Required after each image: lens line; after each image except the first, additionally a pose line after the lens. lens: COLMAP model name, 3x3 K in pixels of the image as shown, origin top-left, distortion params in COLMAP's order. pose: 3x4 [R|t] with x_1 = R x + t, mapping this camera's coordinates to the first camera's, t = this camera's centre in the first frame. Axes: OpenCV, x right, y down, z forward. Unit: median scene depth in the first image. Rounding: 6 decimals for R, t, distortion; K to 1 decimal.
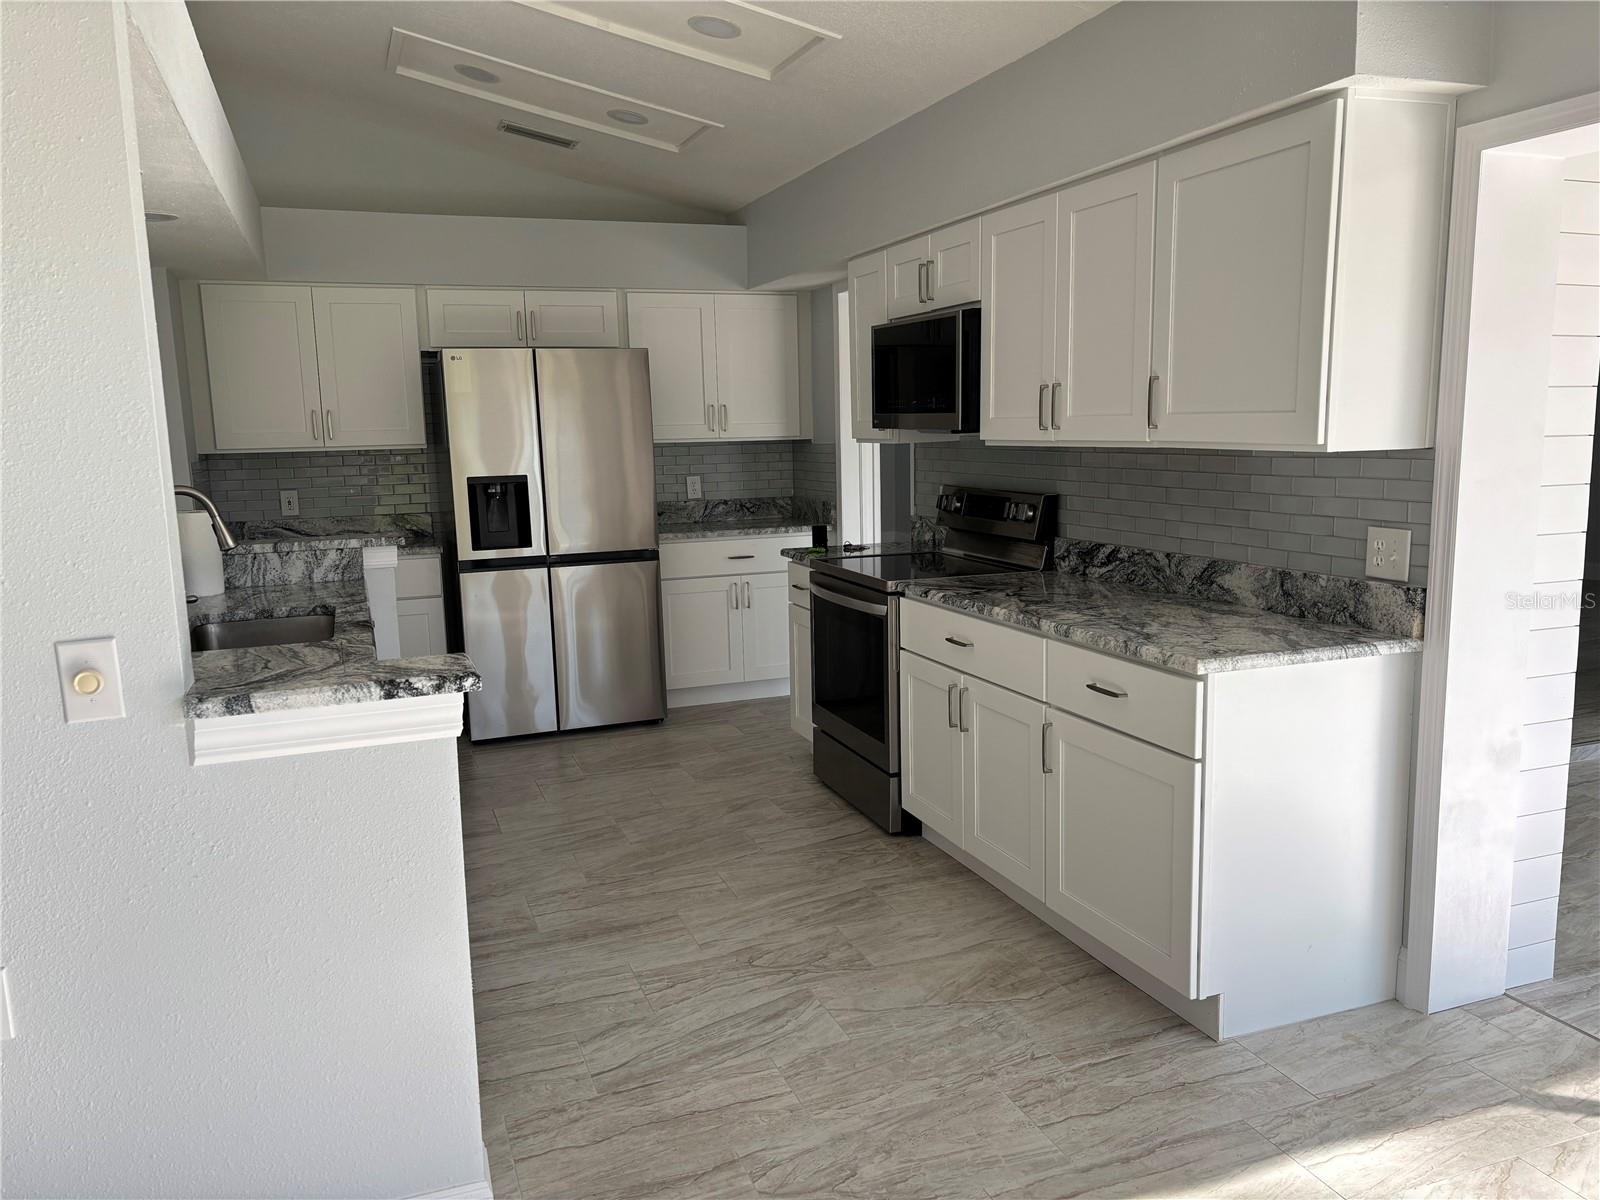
lens RADIAL K [[1207.2, 0, 803.1], [0, 1207.2, 615.5], [0, 0, 1]] dist [0.049681, -0.046146]
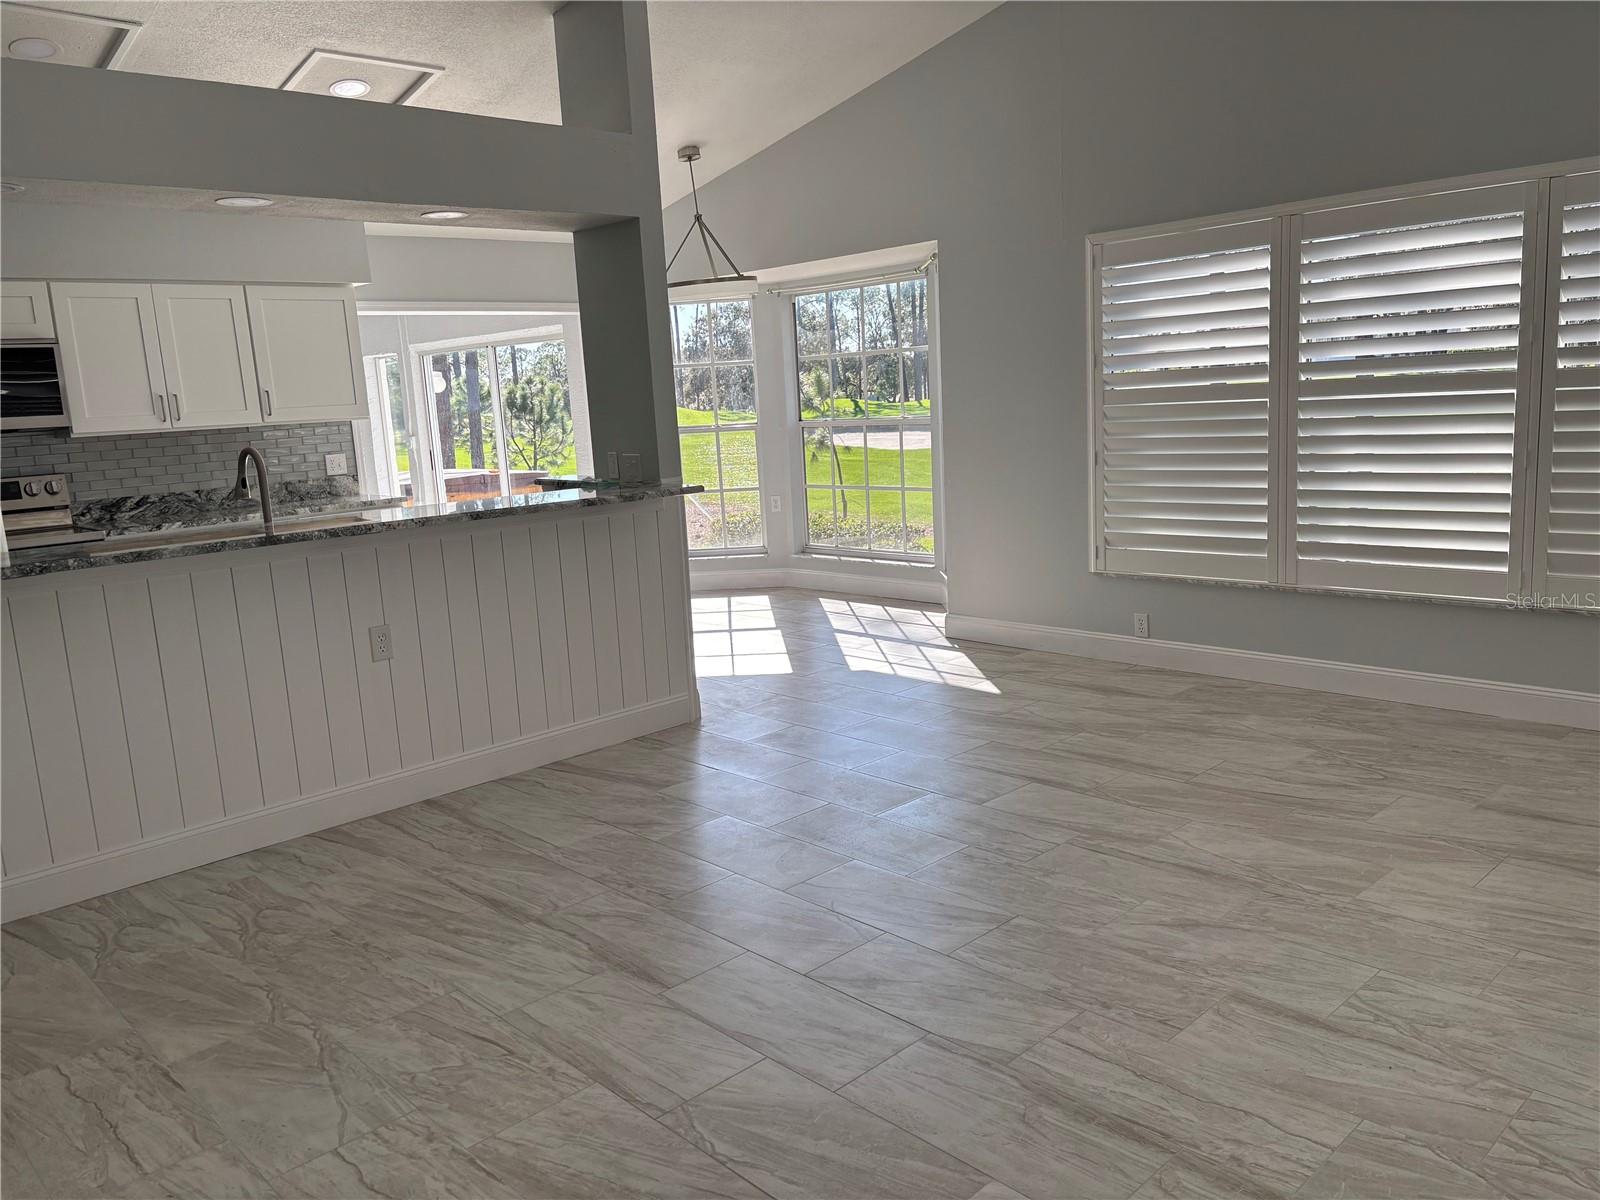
lens RADIAL K [[1207.2, 0, 798.1], [0, 1207.2, 600.0], [0, 0, 1]] dist [0.049681, -0.046146]
pose [[-0.381243, -0.118201, 0.916887, -1.683494], [0.215529, 0.953099, 0.212486, -0.086019], [-0.899000, 0.278625, -0.337887, 0.838020]]
